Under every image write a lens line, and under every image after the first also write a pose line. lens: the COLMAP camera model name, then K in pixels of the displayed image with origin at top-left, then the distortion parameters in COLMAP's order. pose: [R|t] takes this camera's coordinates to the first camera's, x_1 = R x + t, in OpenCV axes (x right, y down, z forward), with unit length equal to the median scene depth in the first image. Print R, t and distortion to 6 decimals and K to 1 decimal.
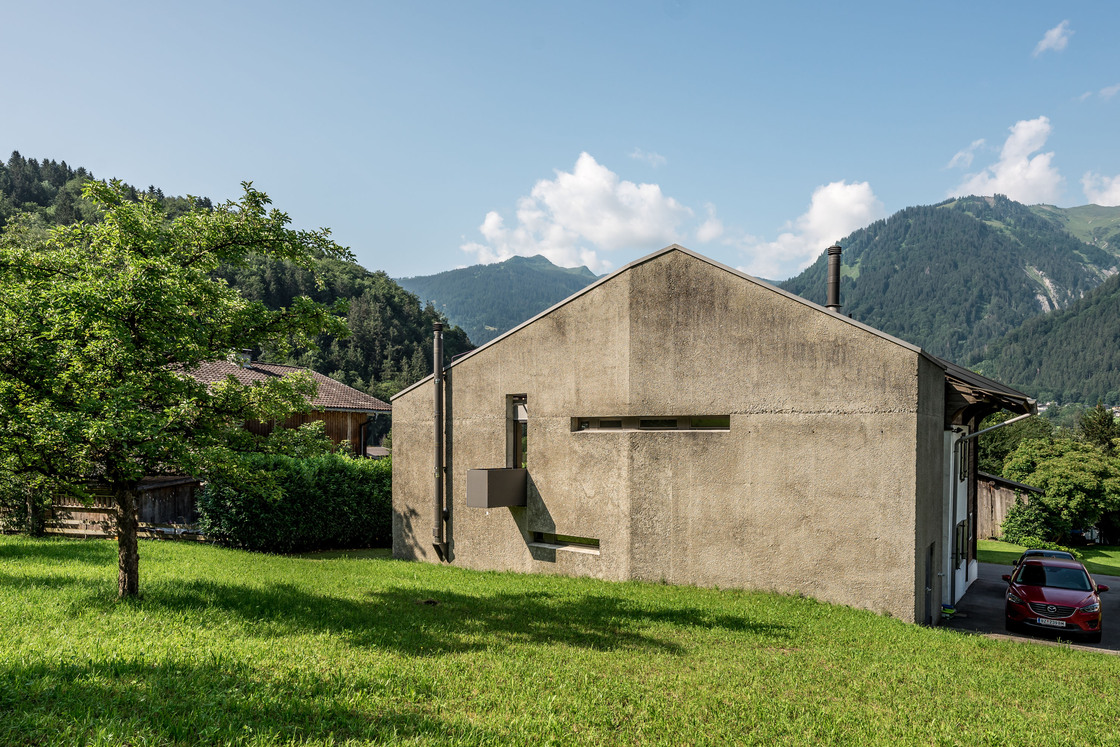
lens RADIAL K [[732.4, 0, 562.9], [0, 732.4, 379.4], [0, 0, 1]] dist [0.045879, 0.000750]
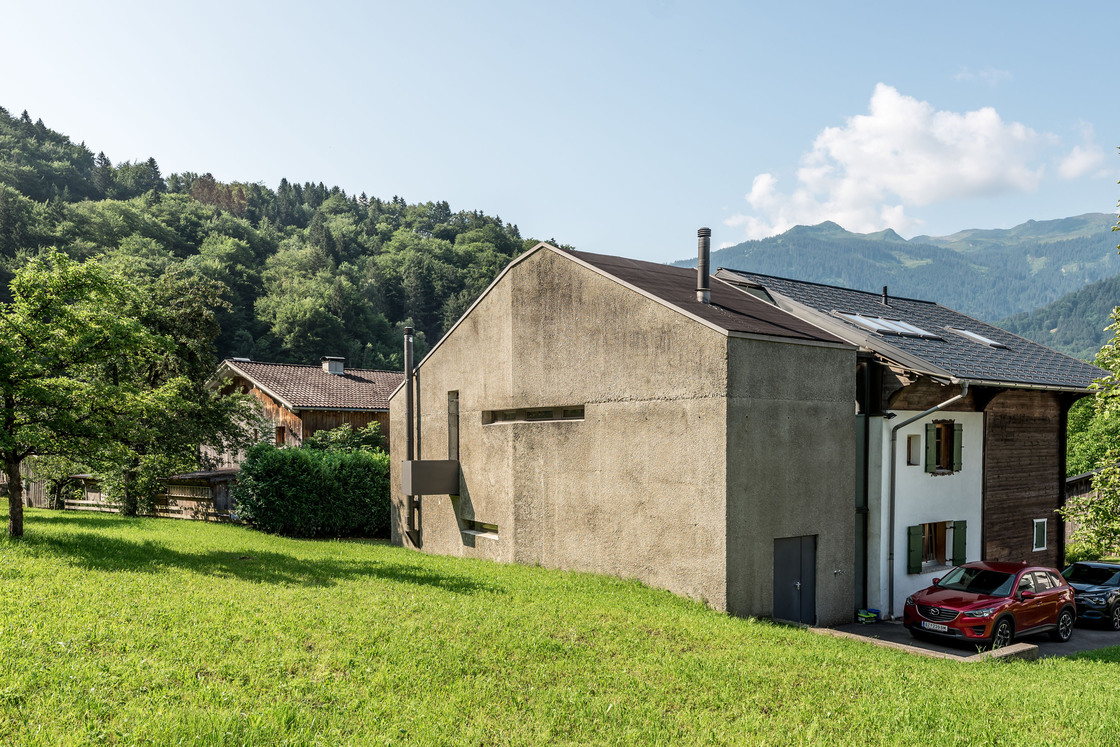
lens RADIAL K [[846.8, 0, 548.1], [0, 846.8, 381.4], [0, 0, 1]] dist [0.078788, -0.003838]
pose [[0.935321, -0.034697, -0.352095, 0.506401], [0.036184, 0.999342, -0.002358, 0.014346], [0.351945, -0.010534, 0.935961, -0.107694]]
